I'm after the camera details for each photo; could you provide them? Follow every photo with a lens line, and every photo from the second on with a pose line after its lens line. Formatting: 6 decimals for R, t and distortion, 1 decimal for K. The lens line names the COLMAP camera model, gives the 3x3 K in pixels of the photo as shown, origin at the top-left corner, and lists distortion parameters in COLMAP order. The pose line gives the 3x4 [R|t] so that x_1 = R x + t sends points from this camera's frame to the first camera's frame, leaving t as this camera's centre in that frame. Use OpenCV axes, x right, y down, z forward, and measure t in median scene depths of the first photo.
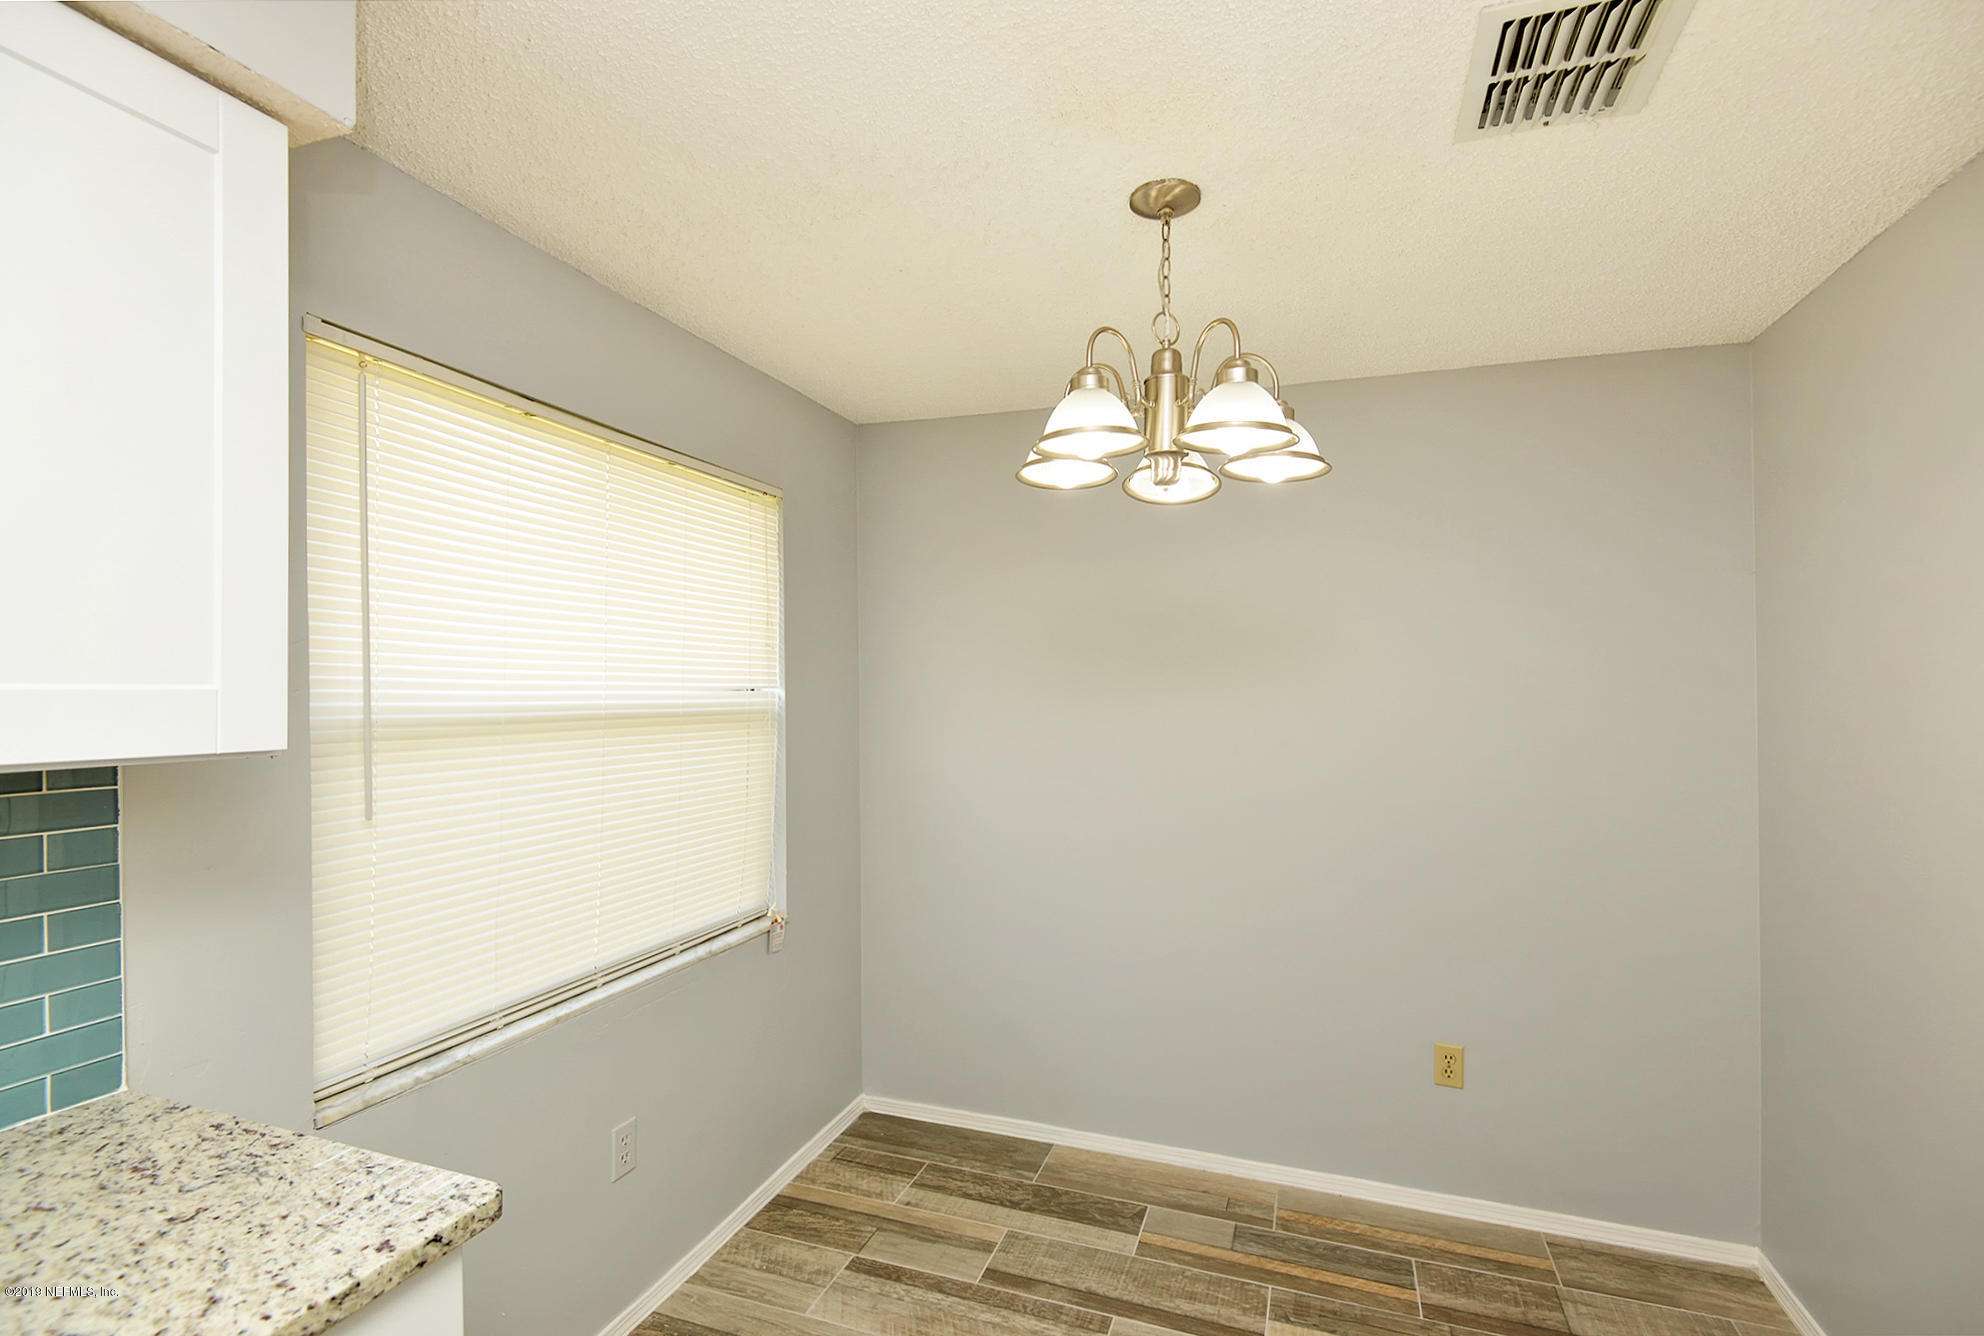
lens RADIAL K [[916.9, 0, 999.3], [0, 916.9, 669.8], [0, 0, 1]] dist [-0.000095, -0.001225]
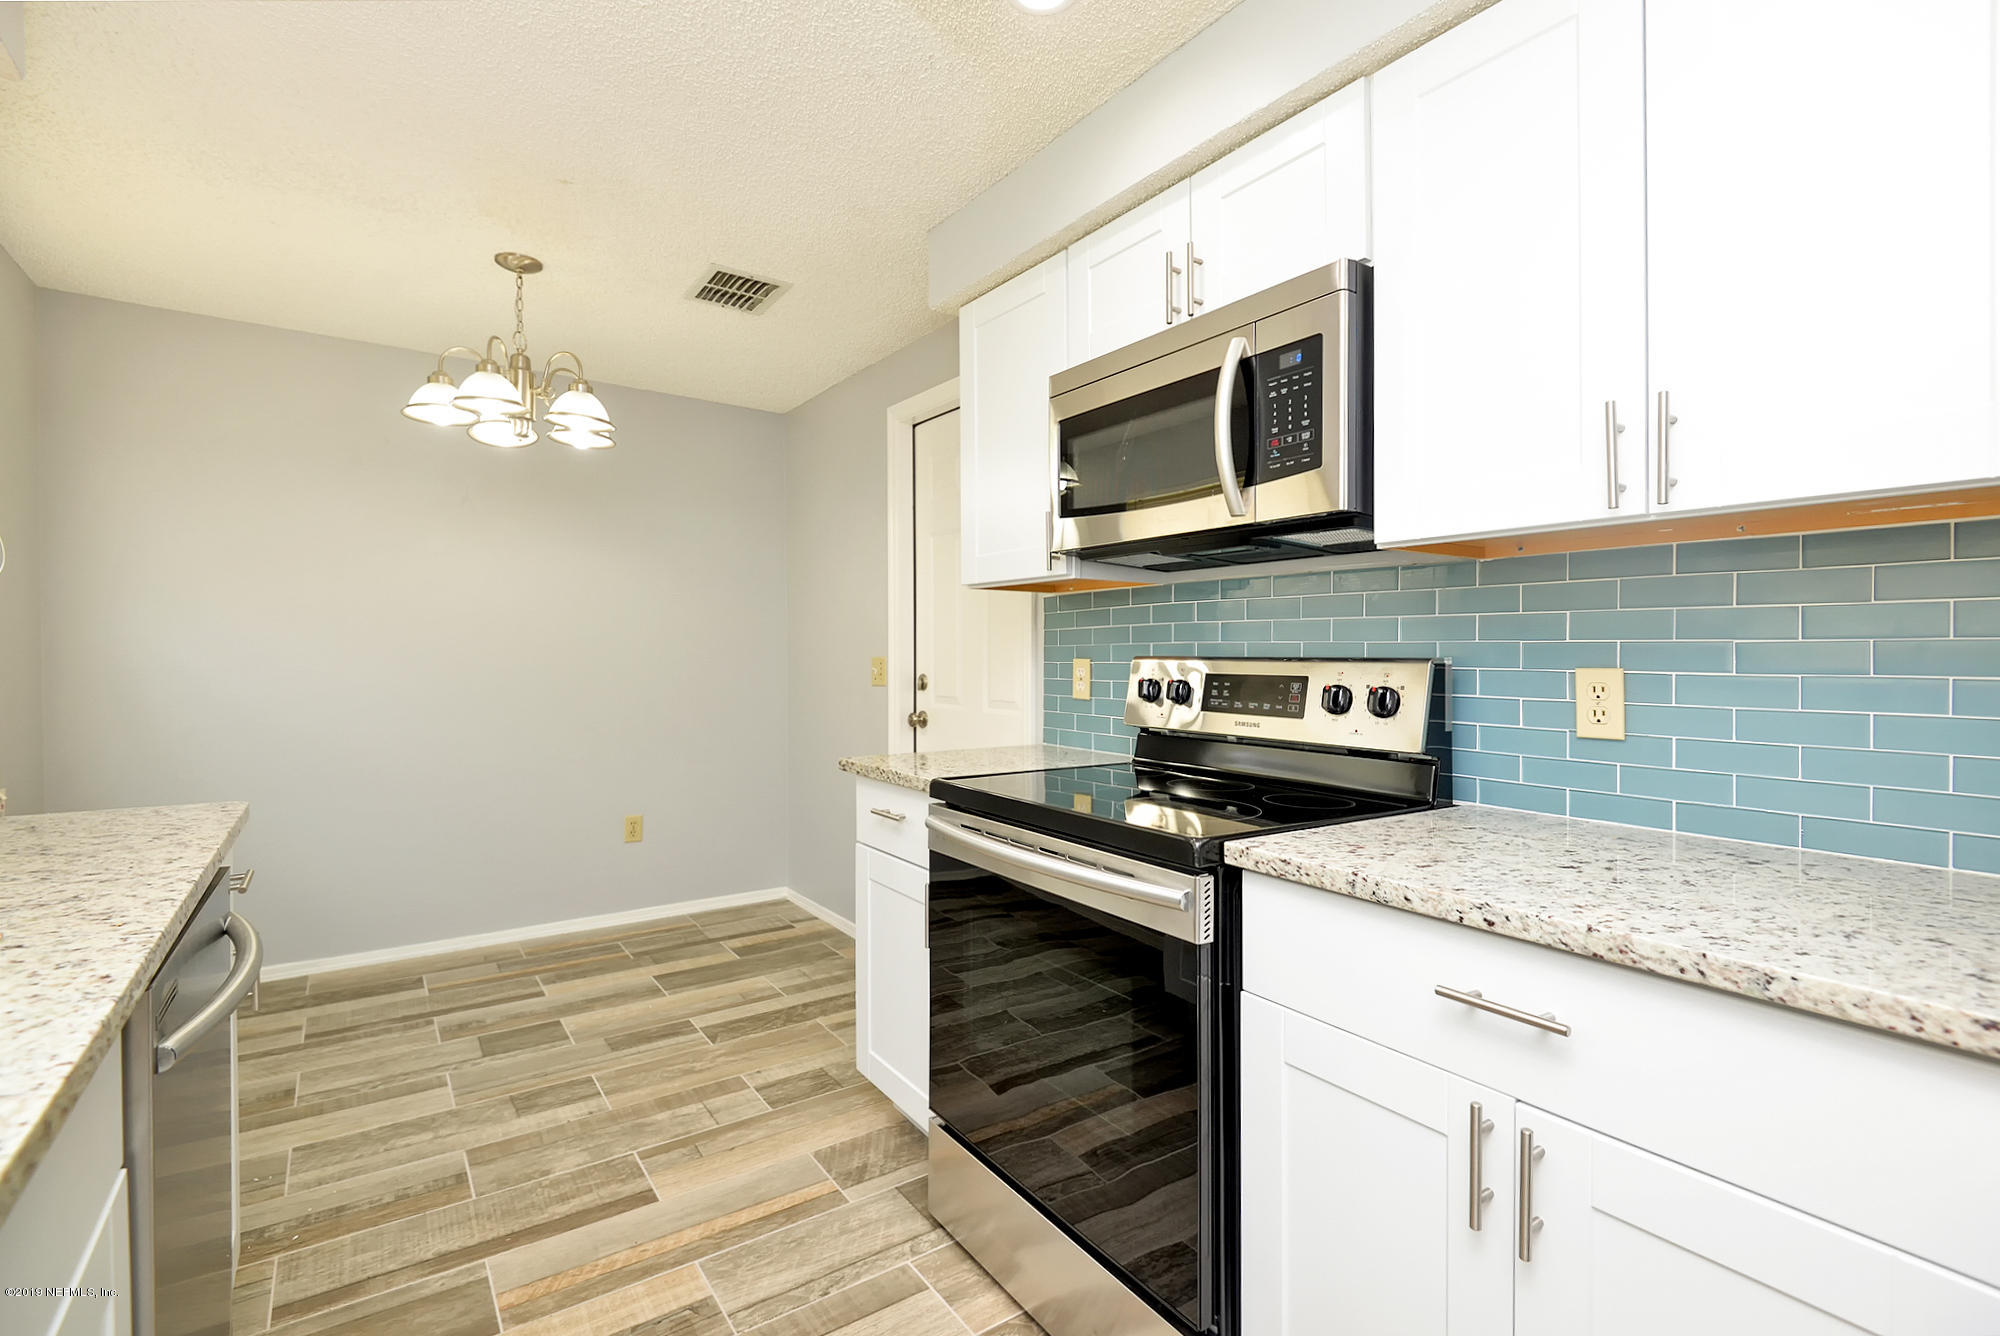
lens RADIAL K [[937.3, 0, 1006.2], [0, 937.3, 665.9], [0, 0, 1]] dist [0.000078, -0.000845]
pose [[0.576788, -0.010276, 0.816829, -0.540330], [-0.007265, 0.999817, 0.017708, 0.135608], [-0.816862, -0.016149, 0.576608, -0.540530]]
